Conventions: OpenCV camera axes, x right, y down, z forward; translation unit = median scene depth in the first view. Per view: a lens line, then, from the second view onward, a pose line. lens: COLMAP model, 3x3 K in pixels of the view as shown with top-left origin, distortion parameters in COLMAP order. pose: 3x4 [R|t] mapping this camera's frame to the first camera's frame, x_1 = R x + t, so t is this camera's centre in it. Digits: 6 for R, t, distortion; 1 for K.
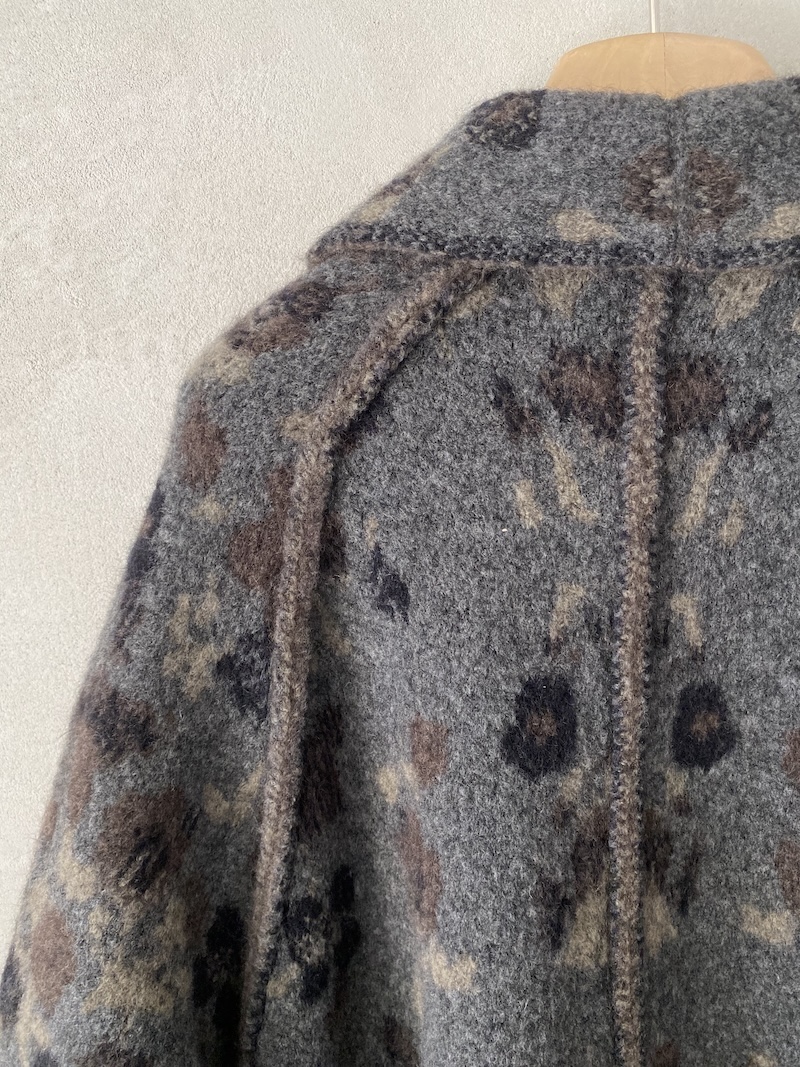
lens RADIAL K [[793.8, 0, 388.7], [0, 793.8, 533.1], [0, 0, 1]] dist [0.027466, -0.028825]
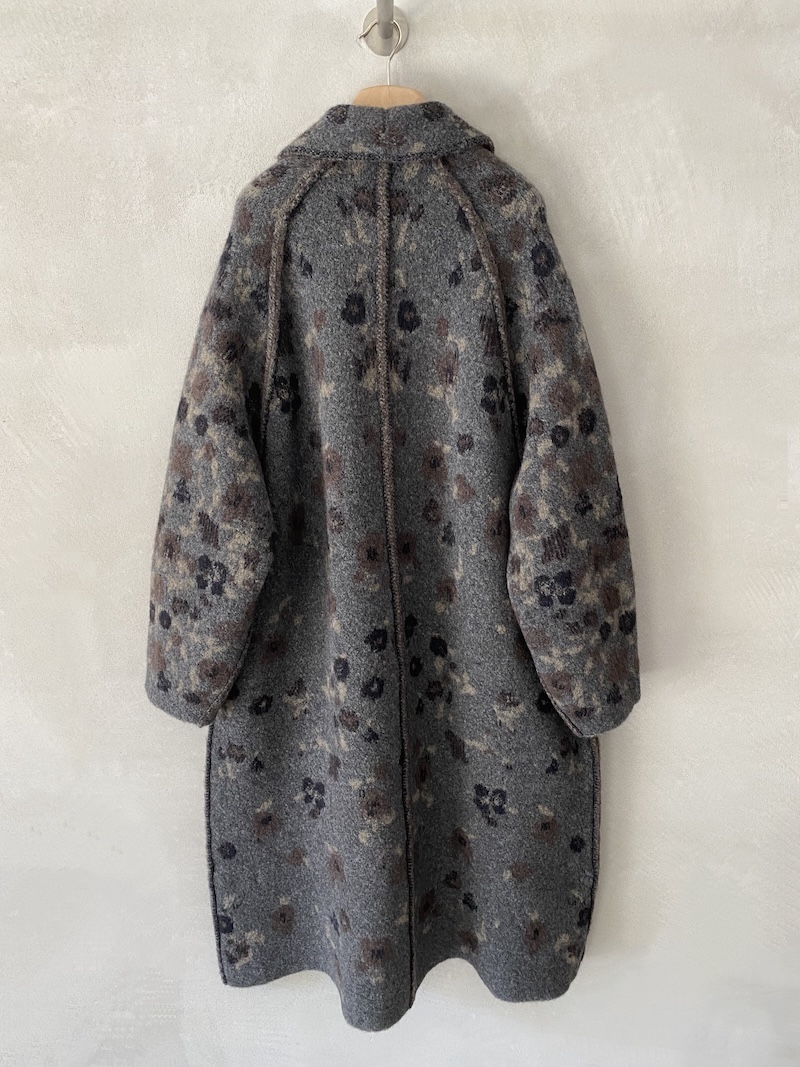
lens RADIAL K [[793.8, 0, 394.6], [0, 793.8, 533.4], [0, 0, 1]] dist [0.027466, -0.028825]
pose [[0.998390, -0.011542, 0.055532, 0.164805], [0.007024, 0.996700, 0.080872, 0.876691], [-0.056282, -0.080352, 0.995176, -2.260228]]
